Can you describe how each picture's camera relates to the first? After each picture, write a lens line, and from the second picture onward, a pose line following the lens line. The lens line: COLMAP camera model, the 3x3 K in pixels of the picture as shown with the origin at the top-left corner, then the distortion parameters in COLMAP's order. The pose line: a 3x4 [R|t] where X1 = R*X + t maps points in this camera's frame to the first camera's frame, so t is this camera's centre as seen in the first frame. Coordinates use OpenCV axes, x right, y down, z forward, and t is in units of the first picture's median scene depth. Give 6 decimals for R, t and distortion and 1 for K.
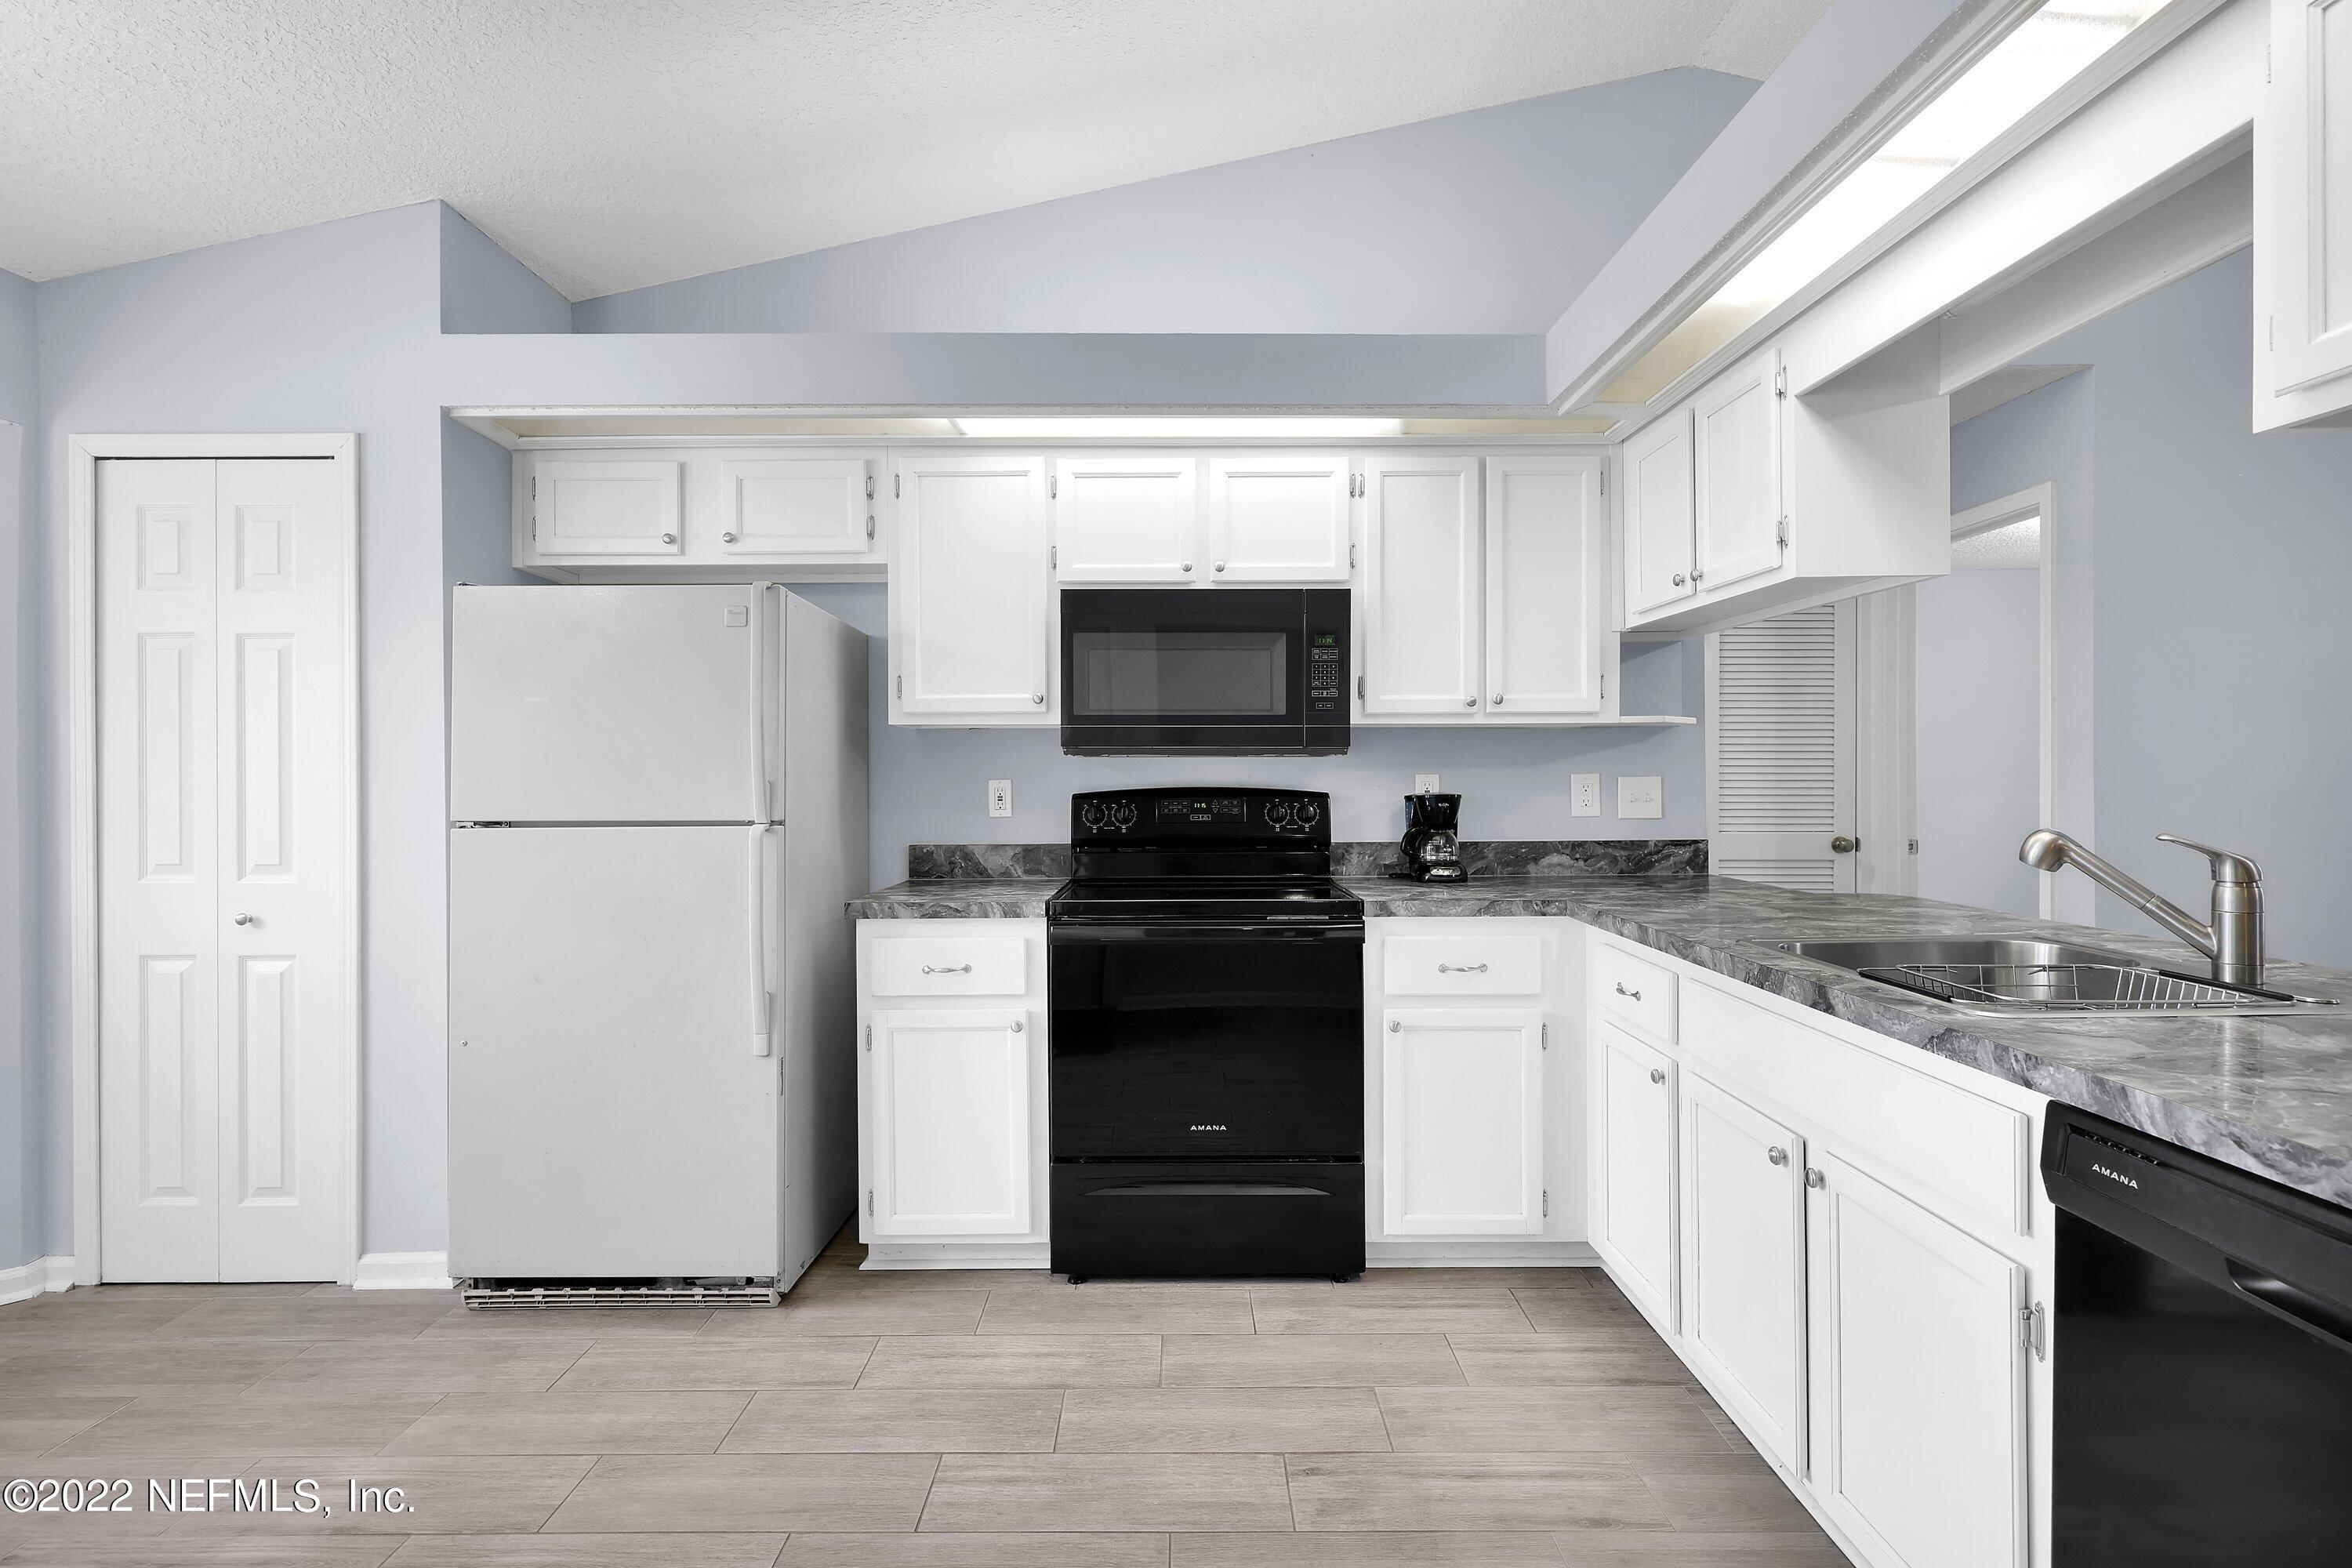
lens RADIAL K [[1077.0, 0, 1170.9], [0, 1077.0, 778.3], [0, 0, 1]] dist [-0.000882, -0.000099]
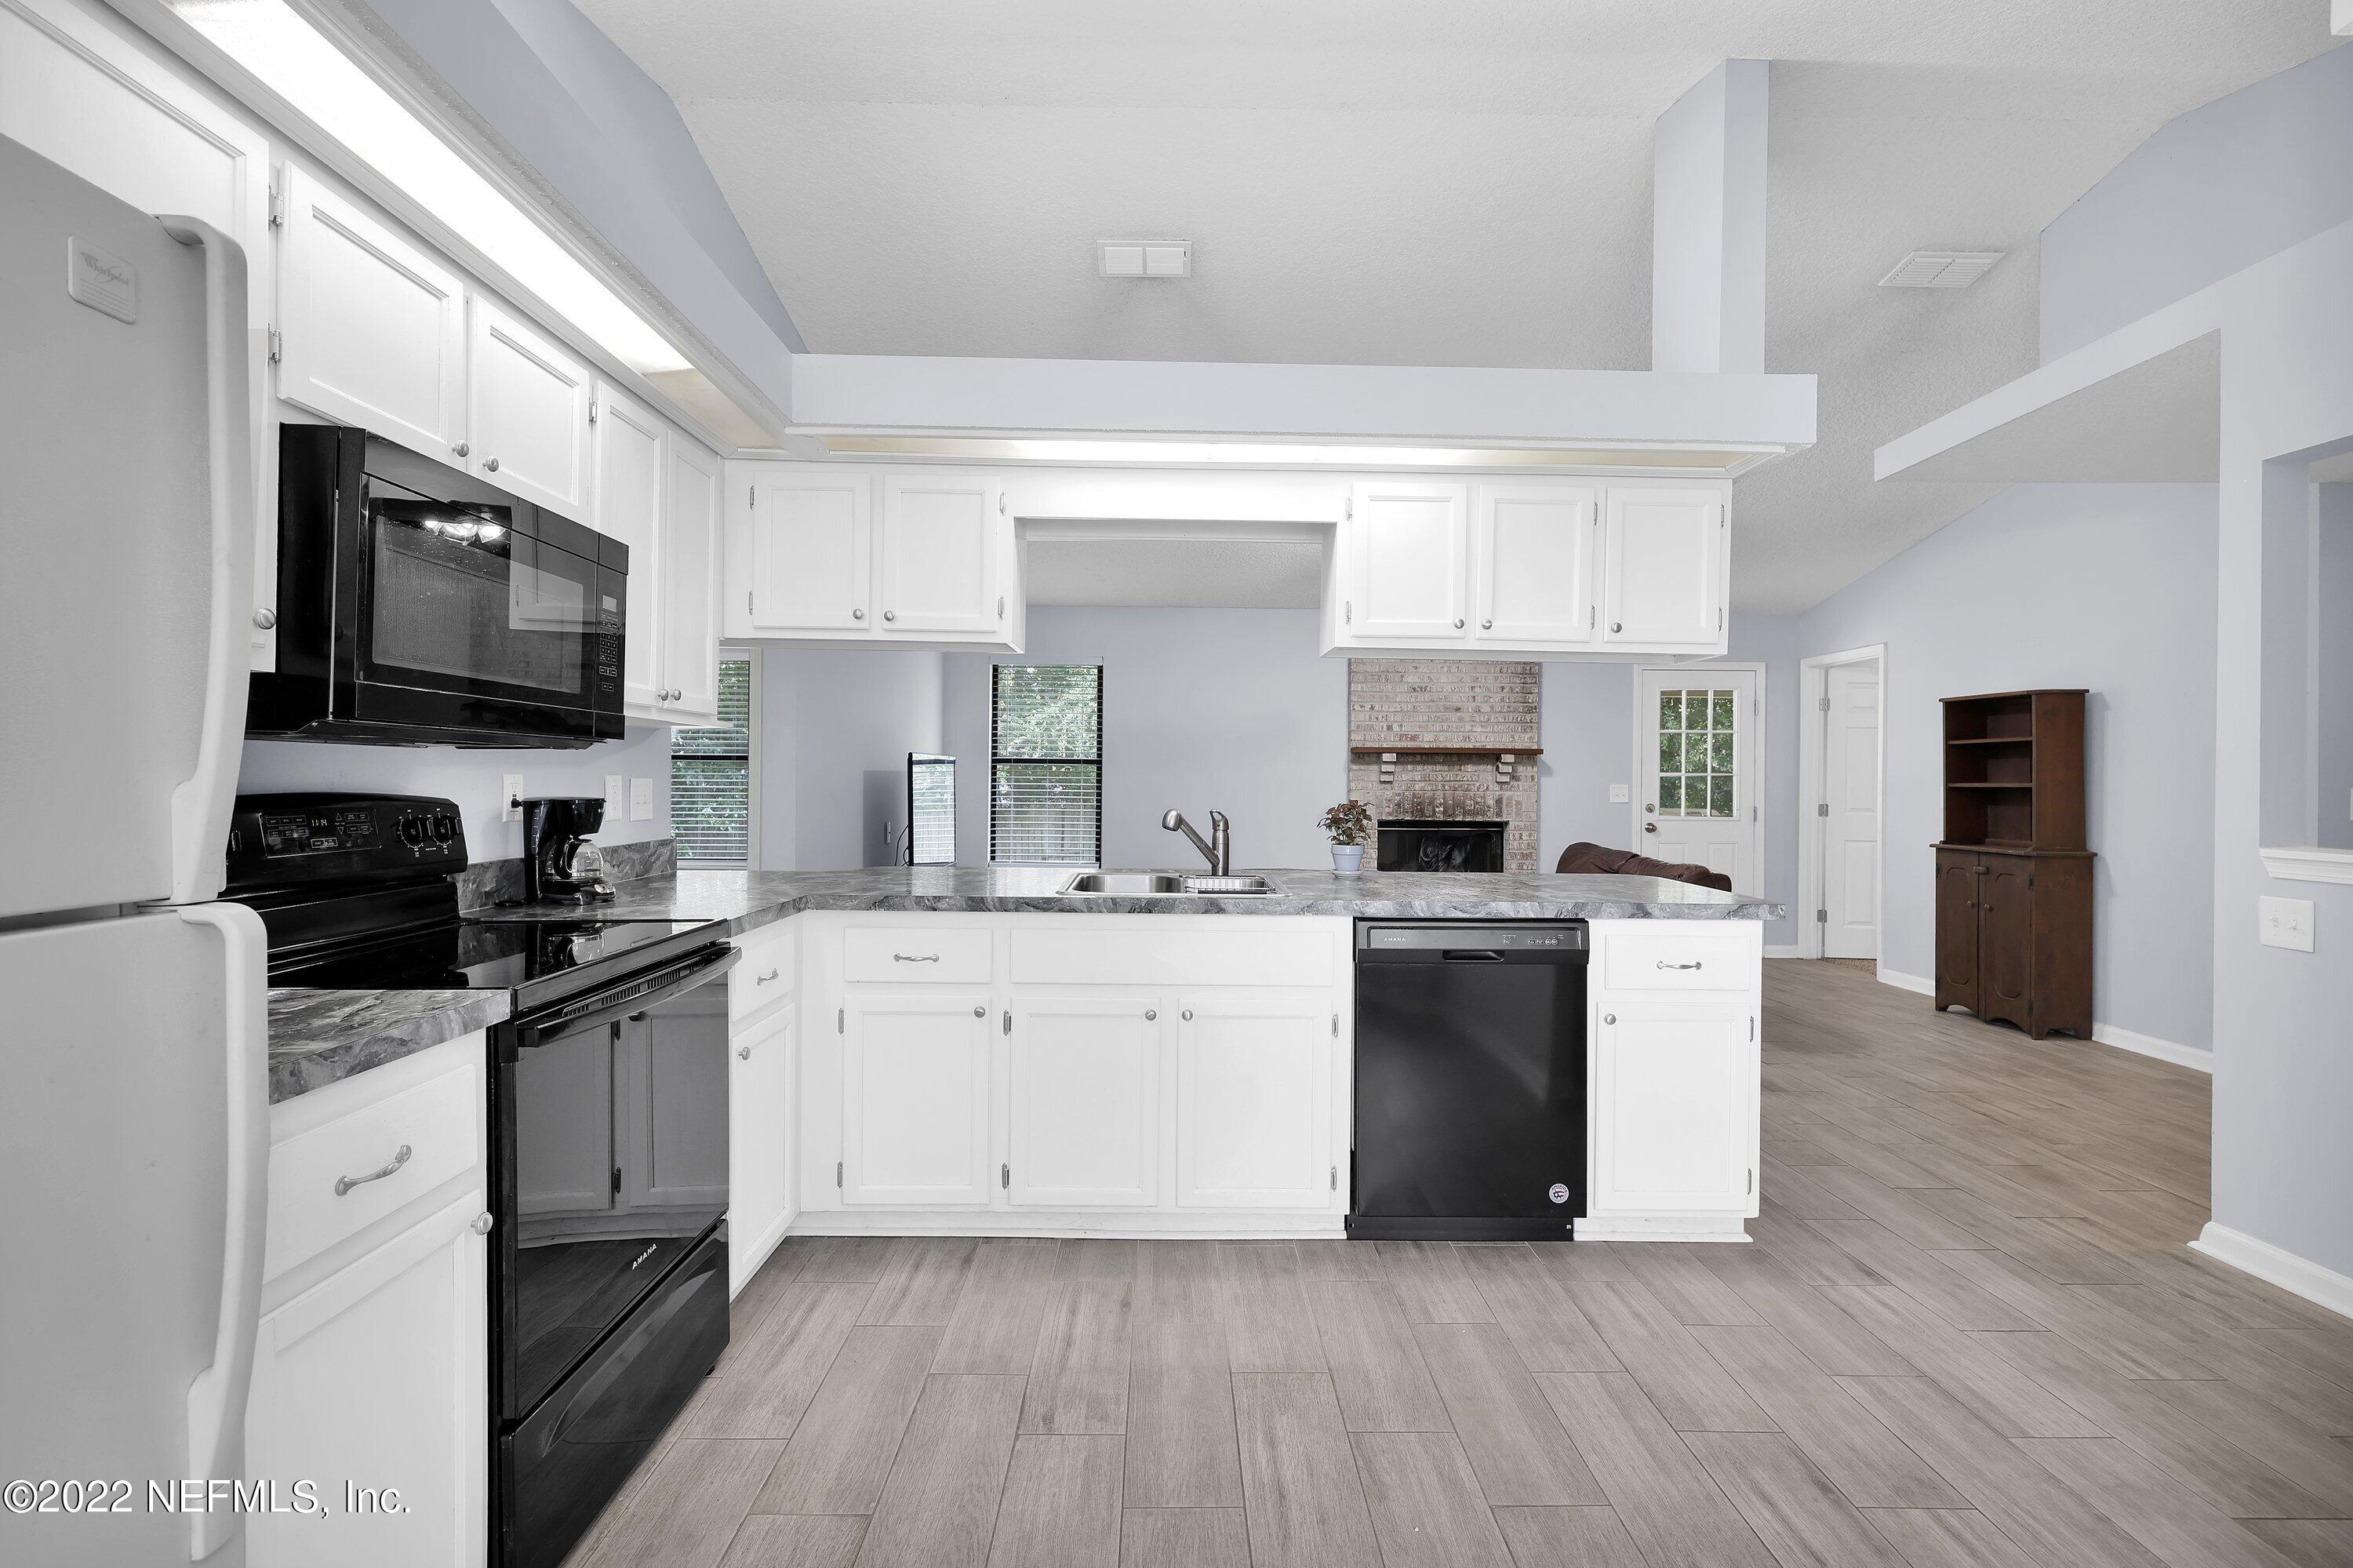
lens RADIAL K [[1077.5, 0, 1168.6], [0, 1077.5, 783.7], [0, 0, 1]] dist [-0.000882, -0.000099]
pose [[-0.000519, -0.001225, 0.999999, -0.774043], [-0.006783, 0.999976, 0.001221, -0.000503], [-0.999977, -0.006783, -0.000527, 0.714413]]
